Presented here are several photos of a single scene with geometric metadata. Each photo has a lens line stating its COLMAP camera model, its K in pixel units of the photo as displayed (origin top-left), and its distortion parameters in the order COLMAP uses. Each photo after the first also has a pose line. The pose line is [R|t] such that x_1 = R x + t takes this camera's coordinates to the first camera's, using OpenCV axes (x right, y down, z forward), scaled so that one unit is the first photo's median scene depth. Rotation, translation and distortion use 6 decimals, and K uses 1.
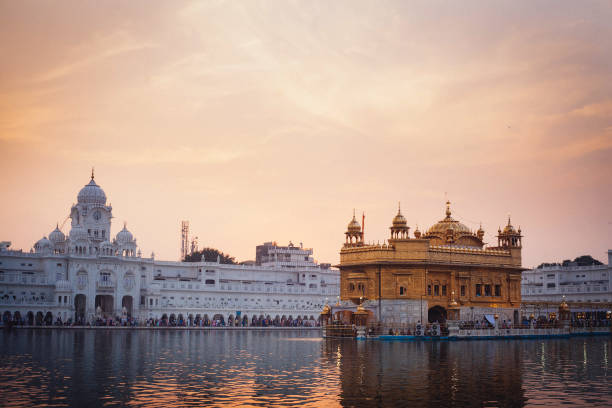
lens RADIAL K [[911.6, 0, 306.0], [0, 911.6, 204.0], [0, 0, 1]] dist [-0.072490, -0.107273]
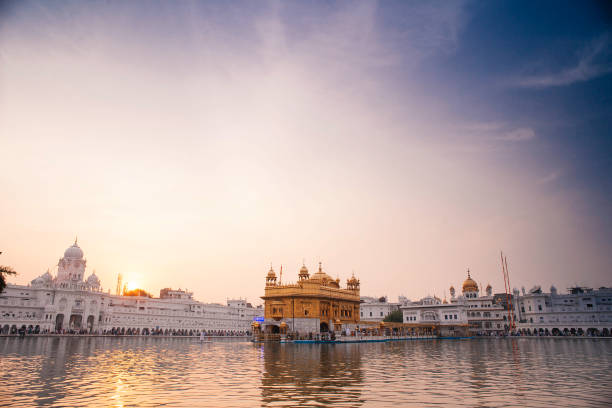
lens RADIAL K [[436.9, 0, 296.5], [0, 436.9, 202.7], [0, 0, 1]] dist [-0.094310, 0.097455]
pose [[0.950365, 0.091265, 0.297452, -0.149323], [-0.039979, 0.983907, -0.174152, 0.033626], [-0.308559, 0.153616, 0.938719, 0.212132]]
